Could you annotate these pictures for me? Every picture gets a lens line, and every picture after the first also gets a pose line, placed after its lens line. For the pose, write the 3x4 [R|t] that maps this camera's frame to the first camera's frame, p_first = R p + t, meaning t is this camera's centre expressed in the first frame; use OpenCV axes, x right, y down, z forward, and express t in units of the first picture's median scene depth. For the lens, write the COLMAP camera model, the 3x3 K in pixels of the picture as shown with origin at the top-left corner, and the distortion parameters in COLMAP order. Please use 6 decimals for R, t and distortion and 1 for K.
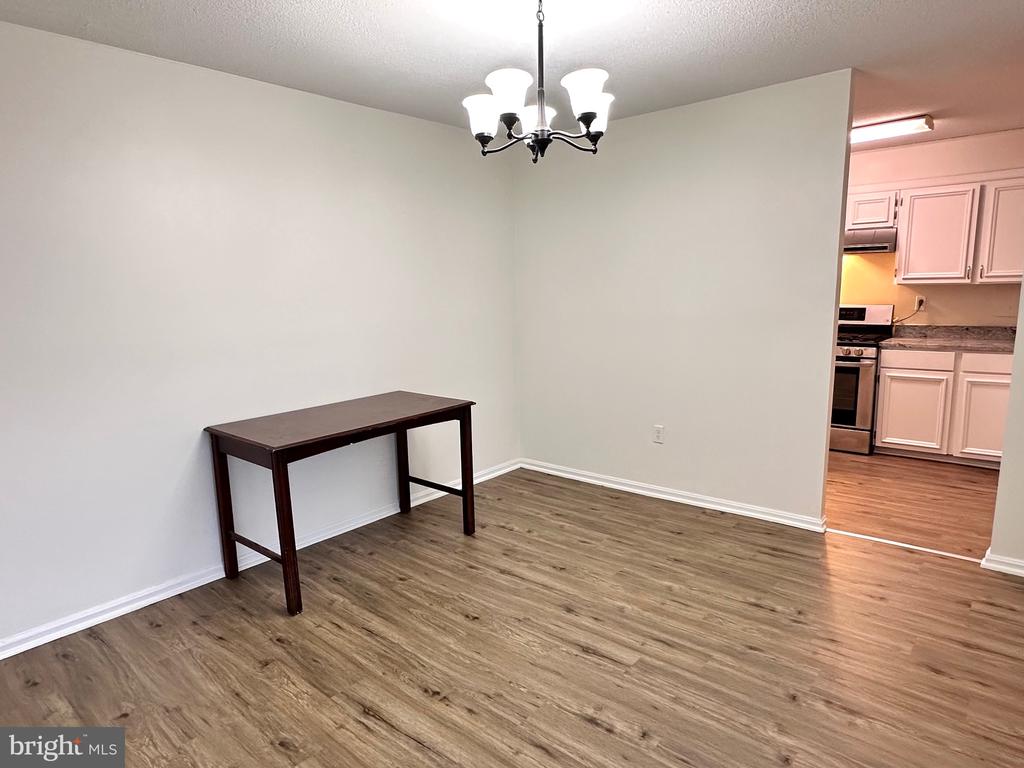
lens RADIAL K [[616.2, 0, 513.6], [0, 616.2, 388.5], [0, 0, 1]] dist [0.000693, -0.002327]
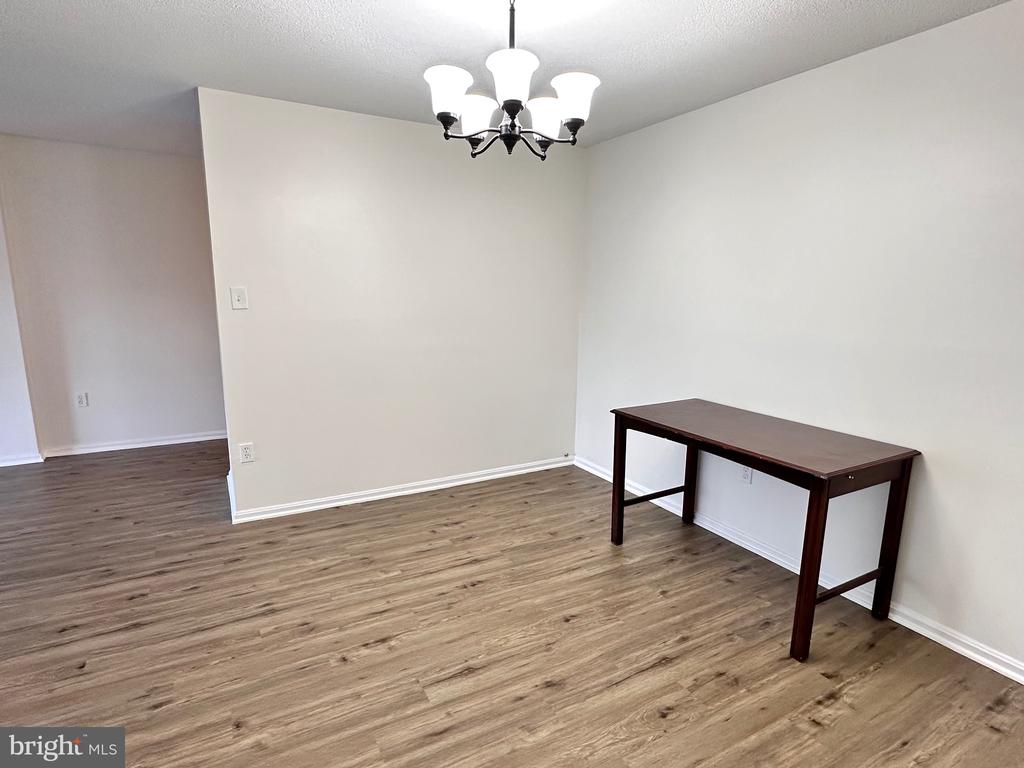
lens RADIAL K [[555.3, 0, 510.7], [0, 555.3, 392.9], [0, 0, 1]] dist [0.003431, -0.000842]
pose [[-0.350226, 0.201928, -0.914640, 0.752708], [-0.160769, 0.949035, 0.271081, -0.218465], [0.922765, 0.241986, -0.299913, 1.137840]]
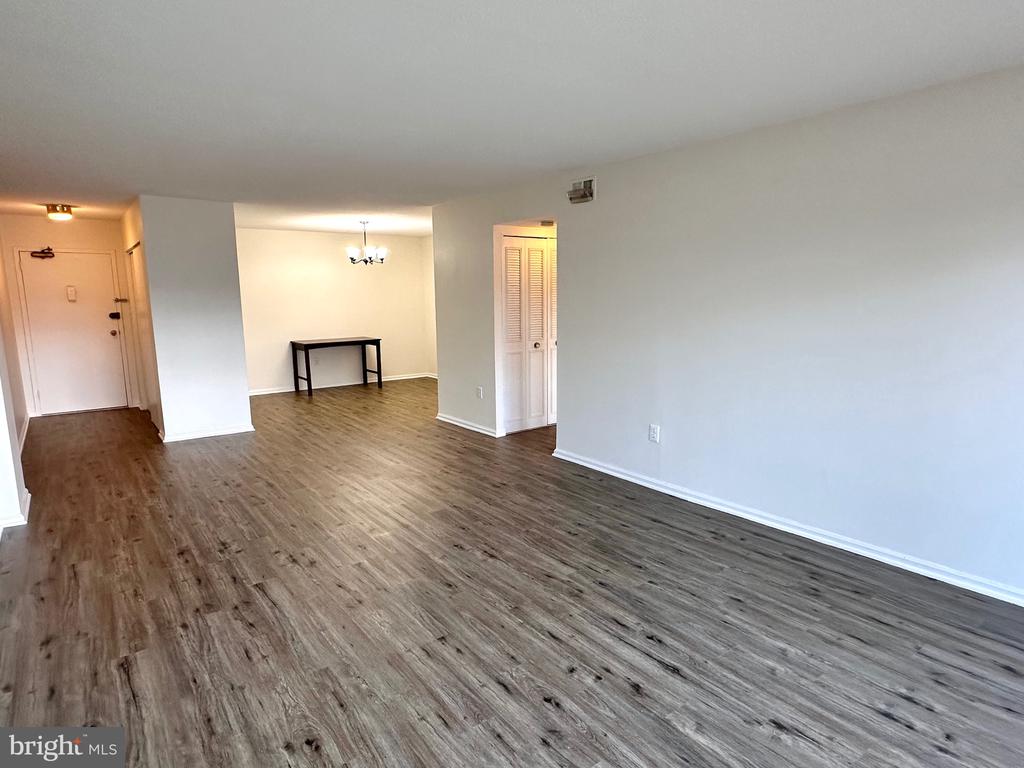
lens RADIAL K [[598.8, 0, 511.3], [0, 598.8, 386.9], [0, 0, 1]] dist [0.001207, 0.002624]
pose [[0.975314, 0.044331, -0.216329, 1.406217], [-0.045393, 0.998969, 0.000057, 0.272696], [0.216108, 0.009764, 0.976321, -1.927533]]
